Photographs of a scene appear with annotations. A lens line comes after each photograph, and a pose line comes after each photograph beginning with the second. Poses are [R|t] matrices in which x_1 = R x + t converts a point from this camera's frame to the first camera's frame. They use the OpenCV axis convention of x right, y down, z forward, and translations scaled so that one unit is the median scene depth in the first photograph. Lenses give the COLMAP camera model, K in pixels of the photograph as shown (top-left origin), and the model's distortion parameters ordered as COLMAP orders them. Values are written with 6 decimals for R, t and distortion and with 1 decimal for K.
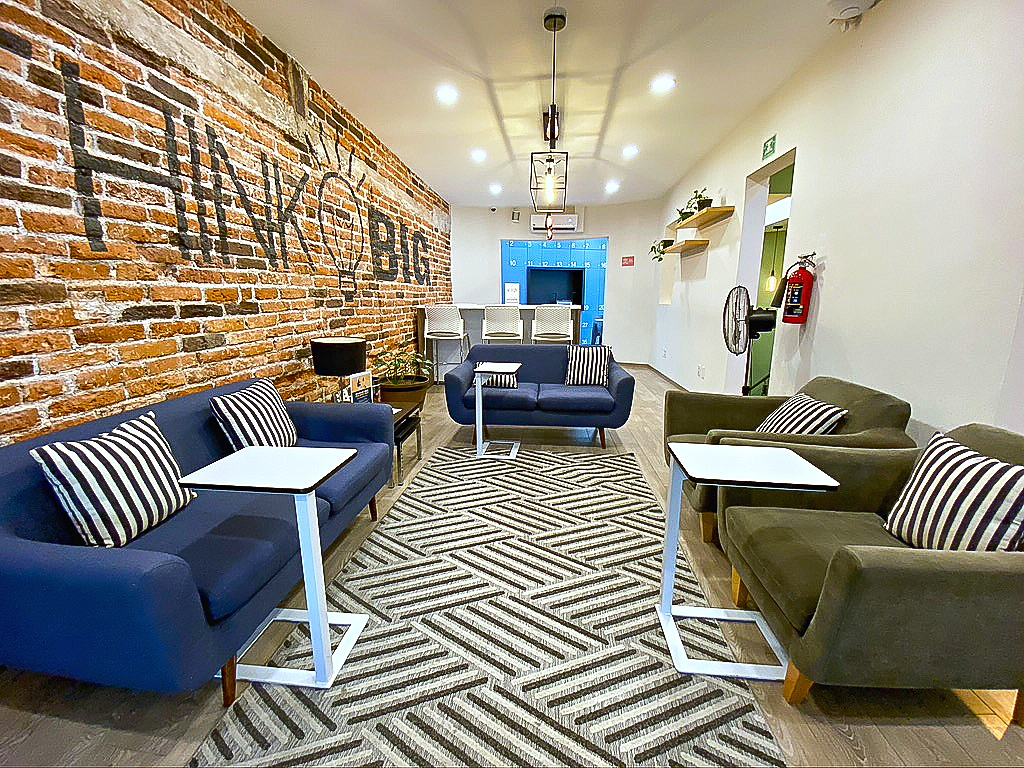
lens RADIAL K [[418.7, 0, 512.0], [0, 418.7, 384.0], [0, 0, 1]] dist [0.000749, -0.000508]
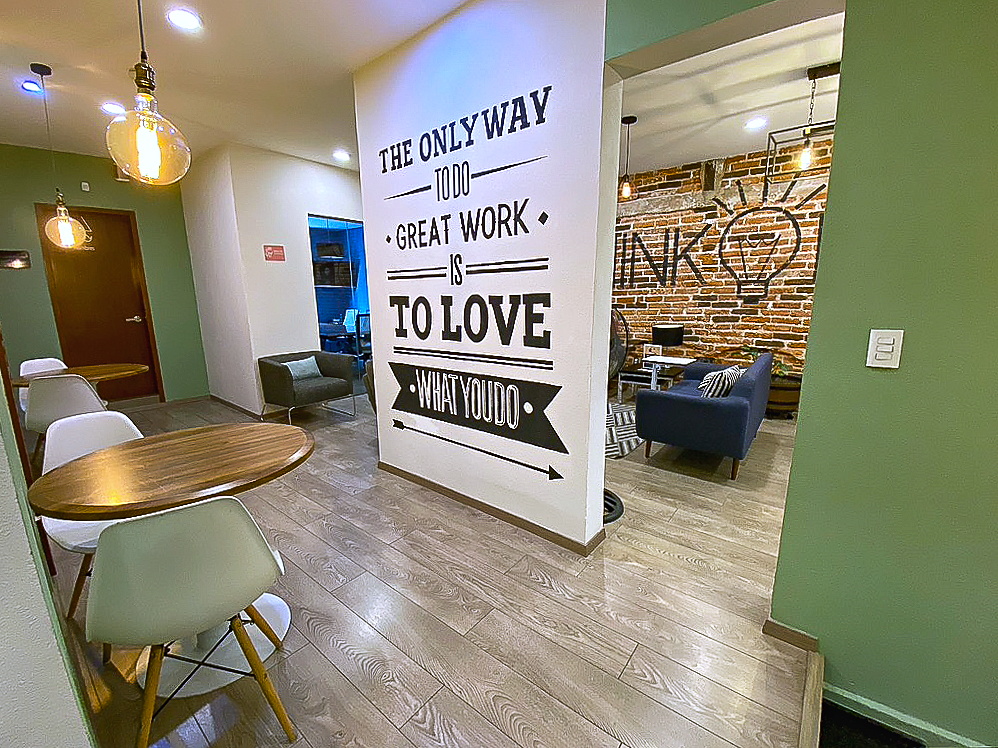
lens RADIAL K [[408.0, 0, 499.0], [0, 408.0, 374.0], [0, 0, 1]] dist [0.000749, -0.000508]
pose [[-0.552393, 0.163270, -0.817438, 1.389343], [-0.157216, 0.942626, 0.294515, -0.308574], [0.818624, 0.291202, -0.495031, 1.343220]]
